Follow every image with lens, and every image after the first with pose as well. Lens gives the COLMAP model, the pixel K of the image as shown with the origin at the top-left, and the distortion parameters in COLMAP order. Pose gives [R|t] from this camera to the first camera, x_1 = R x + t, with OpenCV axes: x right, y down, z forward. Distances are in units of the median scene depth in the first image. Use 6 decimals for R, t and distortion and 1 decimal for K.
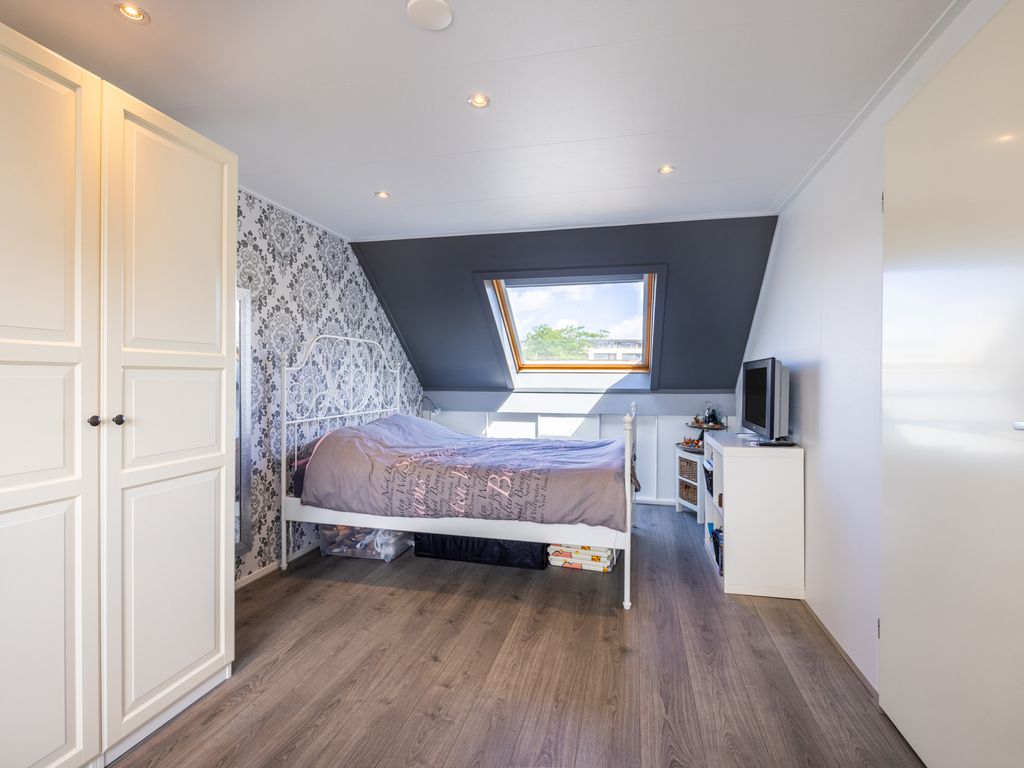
lens RADIAL K [[505.1, 0, 516.5], [0, 505.1, 382.6], [0, 0, 1]] dist [-0.007297, -0.000126]
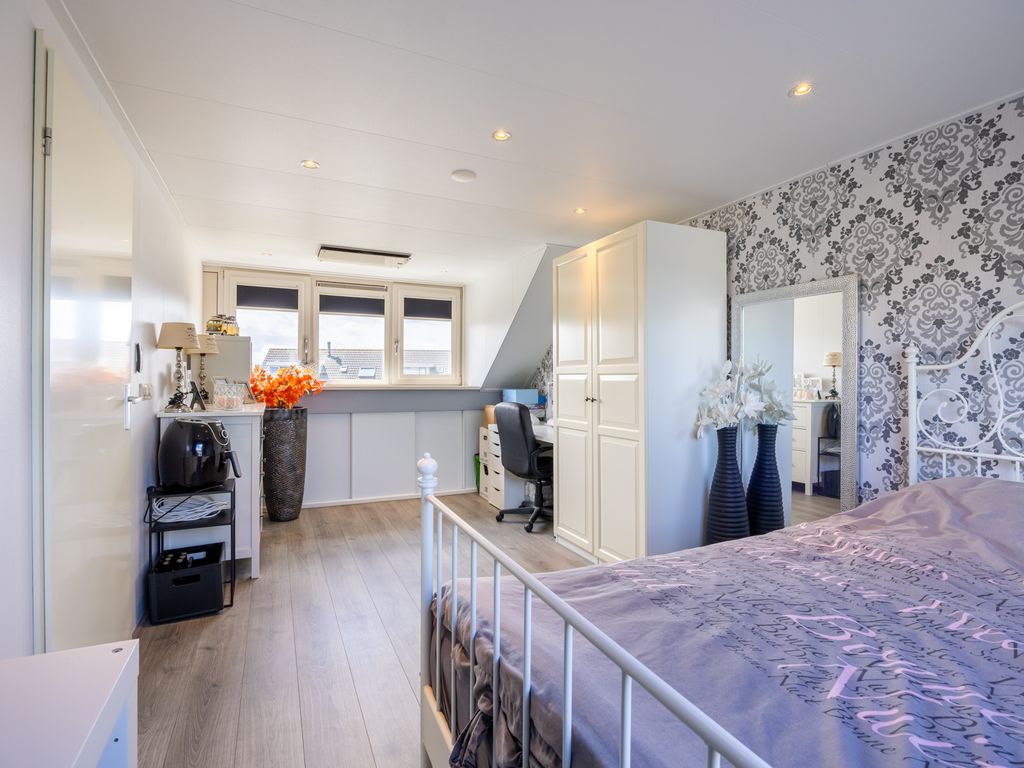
lens RADIAL K [[505.1, 0, 514.5], [0, 505.1, 379.1], [0, 0, 1]] dist [-0.007297, -0.000126]
pose [[-0.782807, -0.009819, -0.622187, 0.372246], [-0.014810, 0.999886, 0.002854, -0.005956], [0.622088, 0.011448, -0.782864, 1.166257]]
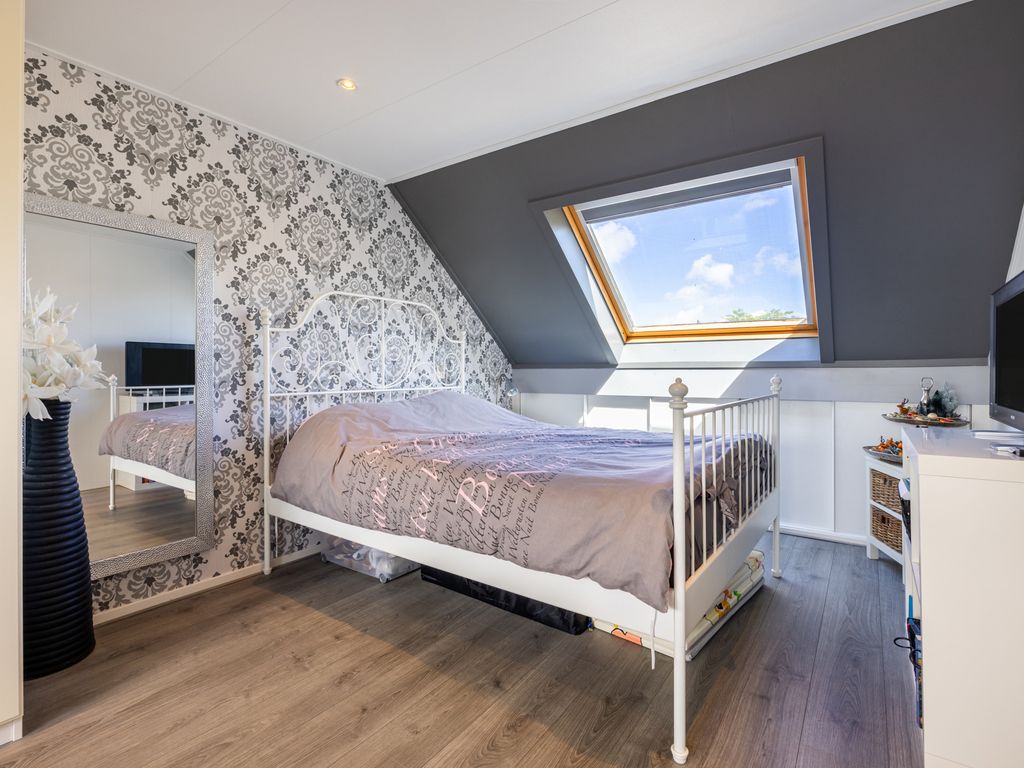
lens RADIAL K [[505.1, 0, 510.0], [0, 505.1, 368.9], [0, 0, 1]] dist [-0.007297, -0.000126]
pose [[0.925692, -0.007073, -0.378211, 0.210968], [0.001096, 0.999871, -0.016014, 0.050024], [0.378276, 0.014410, 0.925581, 0.379394]]
